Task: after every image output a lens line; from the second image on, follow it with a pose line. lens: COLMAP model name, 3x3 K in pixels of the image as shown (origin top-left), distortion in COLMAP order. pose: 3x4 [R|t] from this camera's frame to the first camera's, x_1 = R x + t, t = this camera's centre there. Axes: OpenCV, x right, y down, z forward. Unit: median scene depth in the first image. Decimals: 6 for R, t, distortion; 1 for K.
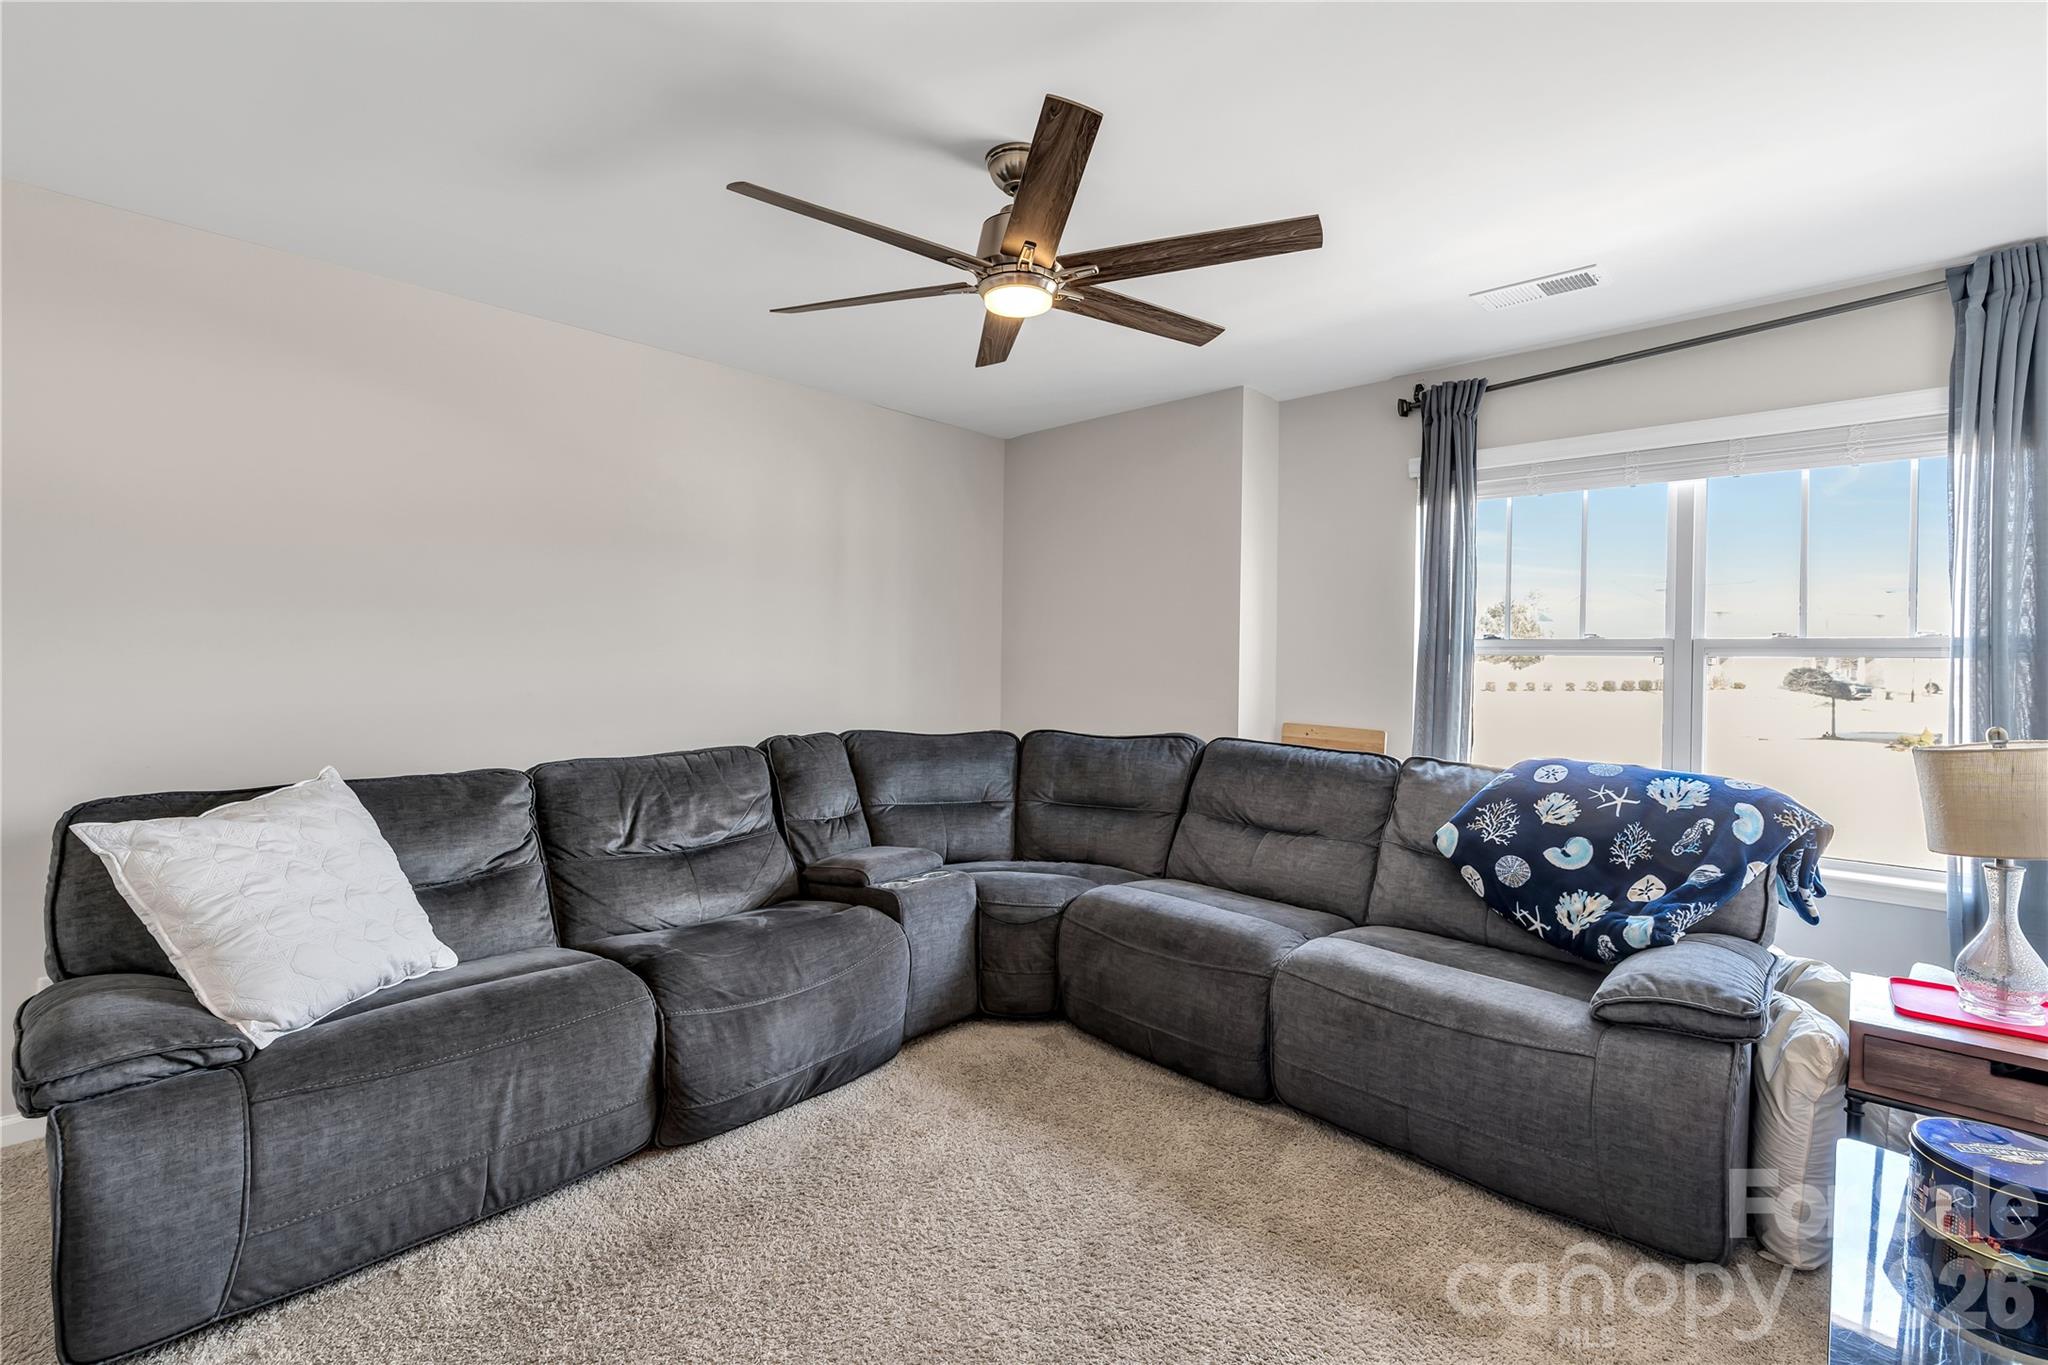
lens RADIAL K [[928.9, 0, 1031.7], [0, 928.9, 649.1], [0, 0, 1]] dist [-0.002740, -0.000740]
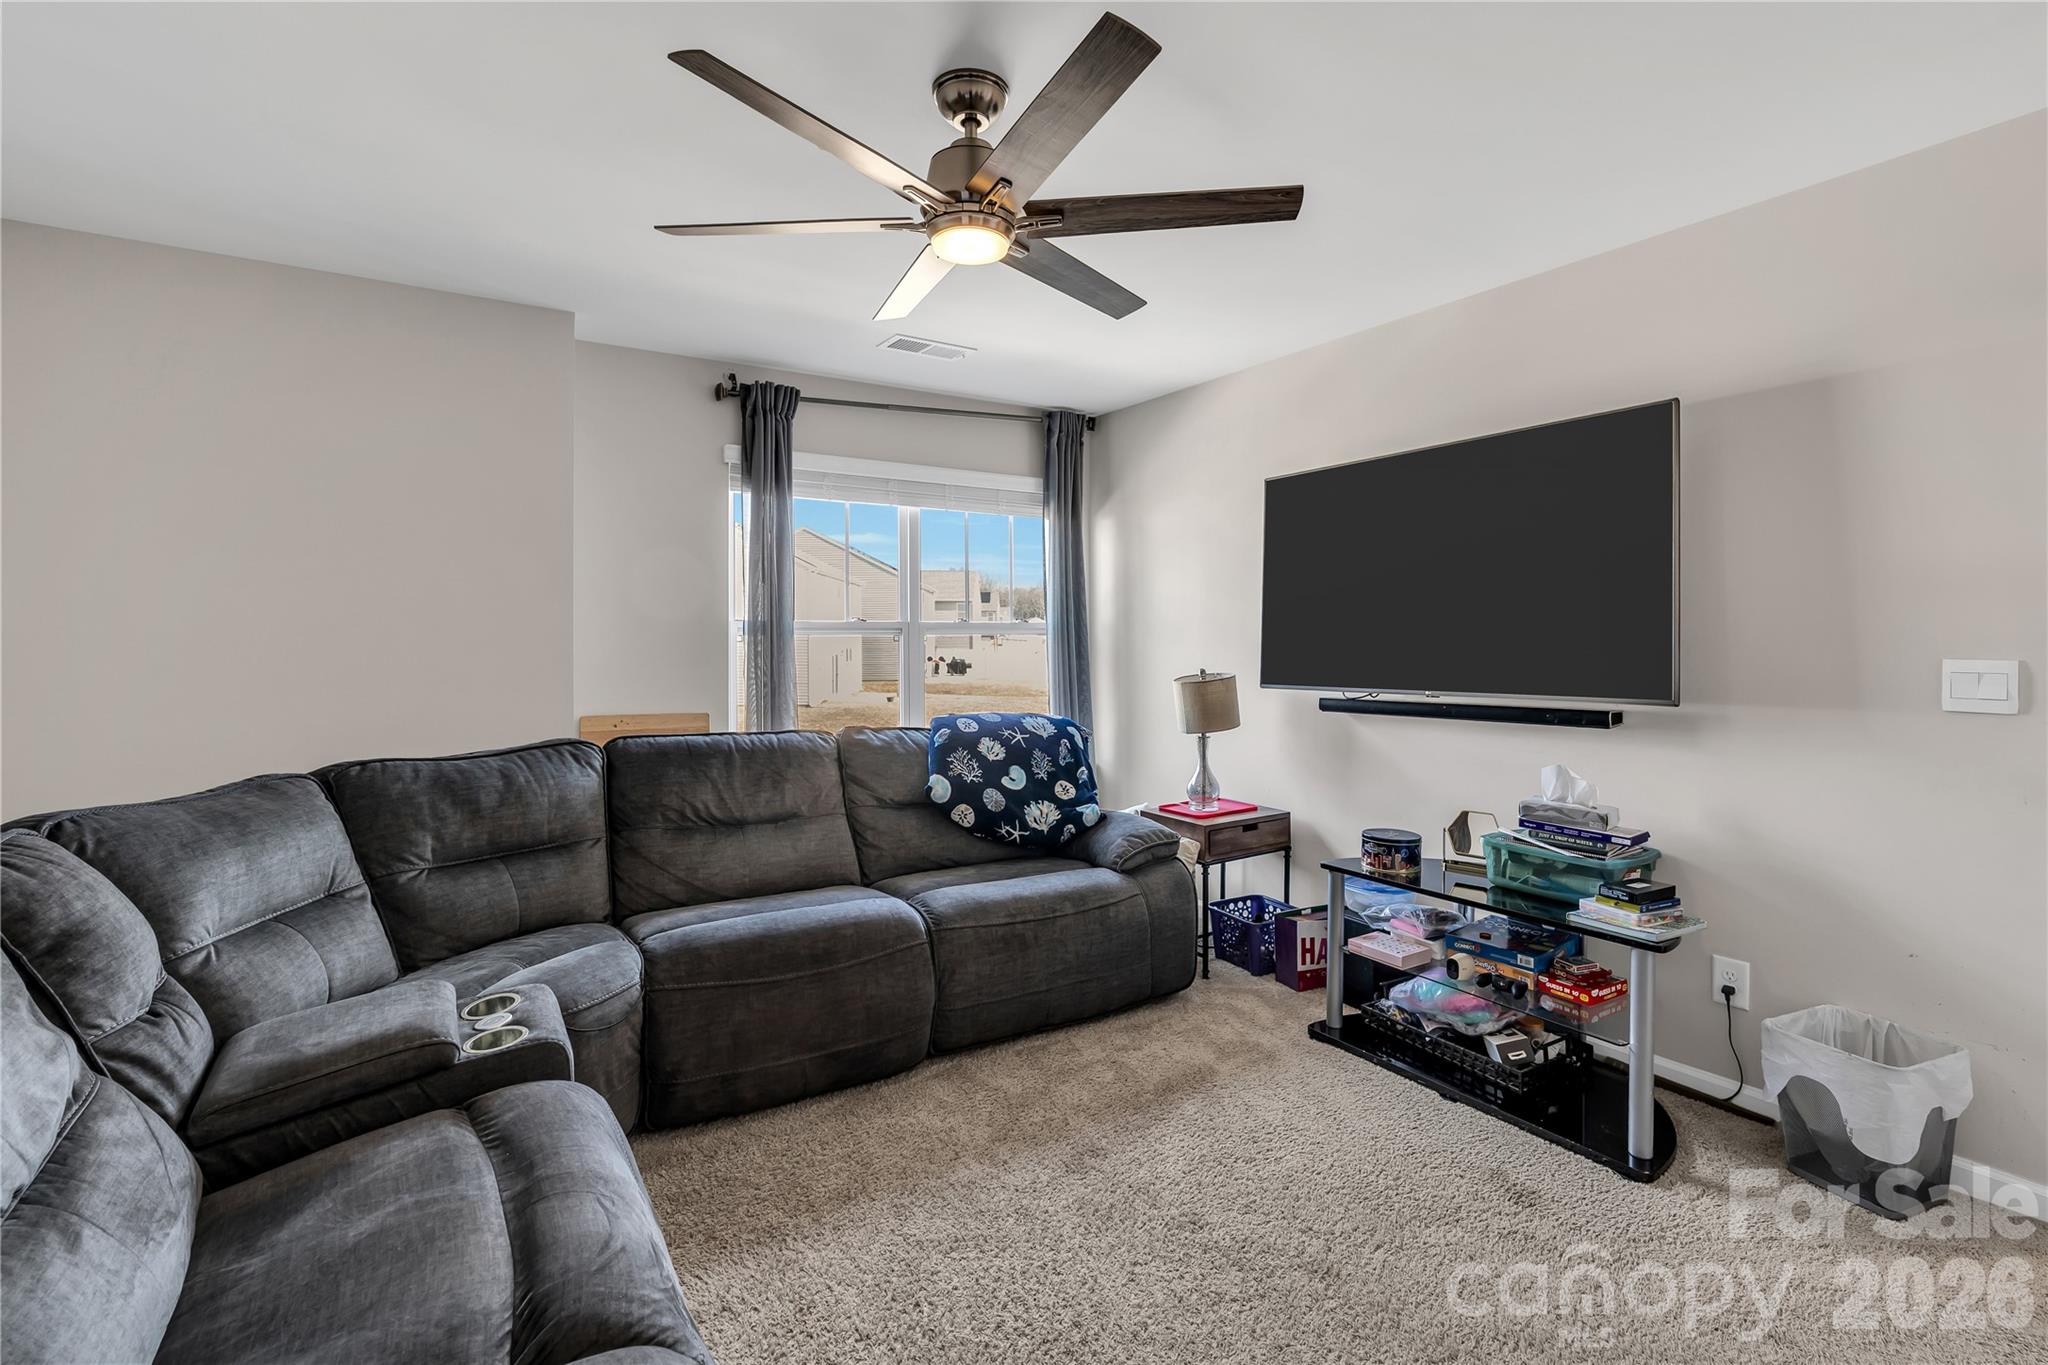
lens RADIAL K [[928.9, 0, 1031.7], [0, 928.9, 649.1], [0, 0, 1]] dist [-0.002740, -0.000740]
pose [[0.251758, -0.016994, 0.967641, -0.569697], [0.008460, 0.999846, 0.015359, 0.006989], [-0.967753, 0.004320, 0.251863, 0.488446]]
